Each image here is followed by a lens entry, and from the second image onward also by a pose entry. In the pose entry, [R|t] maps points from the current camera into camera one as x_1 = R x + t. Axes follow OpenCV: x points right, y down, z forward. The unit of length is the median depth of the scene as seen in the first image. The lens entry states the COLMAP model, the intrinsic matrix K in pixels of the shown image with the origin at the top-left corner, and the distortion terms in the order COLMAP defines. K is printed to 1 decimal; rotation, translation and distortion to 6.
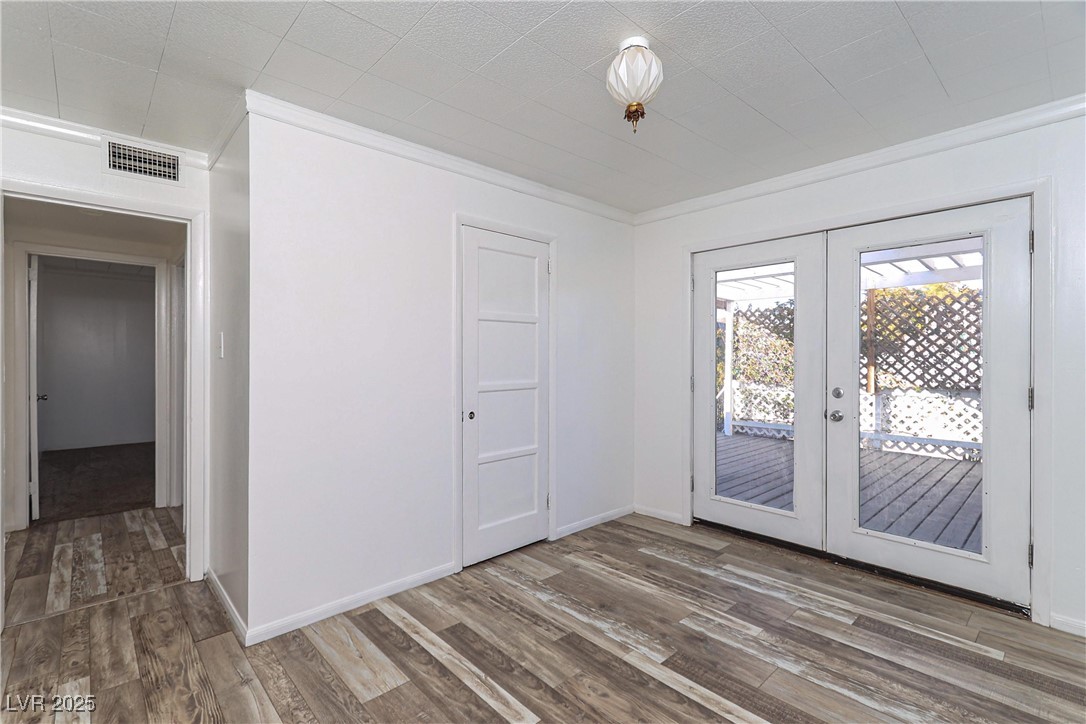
lens RADIAL K [[508.8, 0, 542.7], [0, 508.8, 354.1], [0, 0, 1]] dist [0.000924, 0.000805]
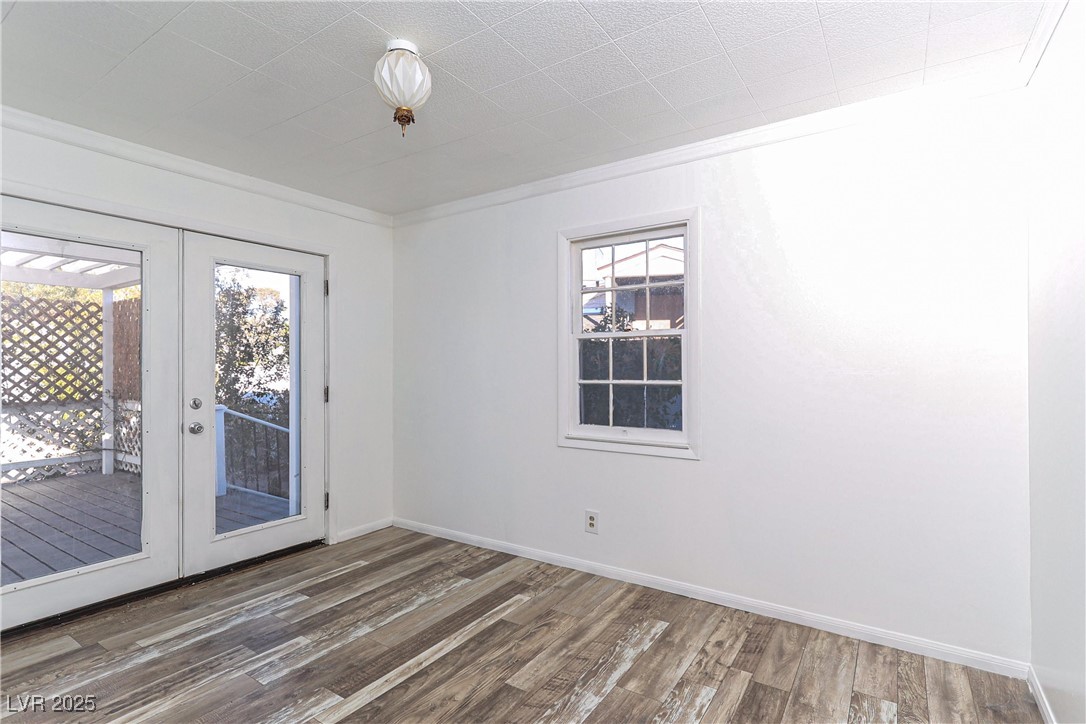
lens RADIAL K [[527.2, 0, 540.7], [0, 527.2, 367.8], [0, 0, 1]] dist [0.003428, 0.000224]
pose [[-0.235662, 0.000057, 0.971835, -0.630308], [-0.004868, 0.999987, -0.001239, 0.007024], [-0.971823, -0.005023, -0.235659, 0.713380]]
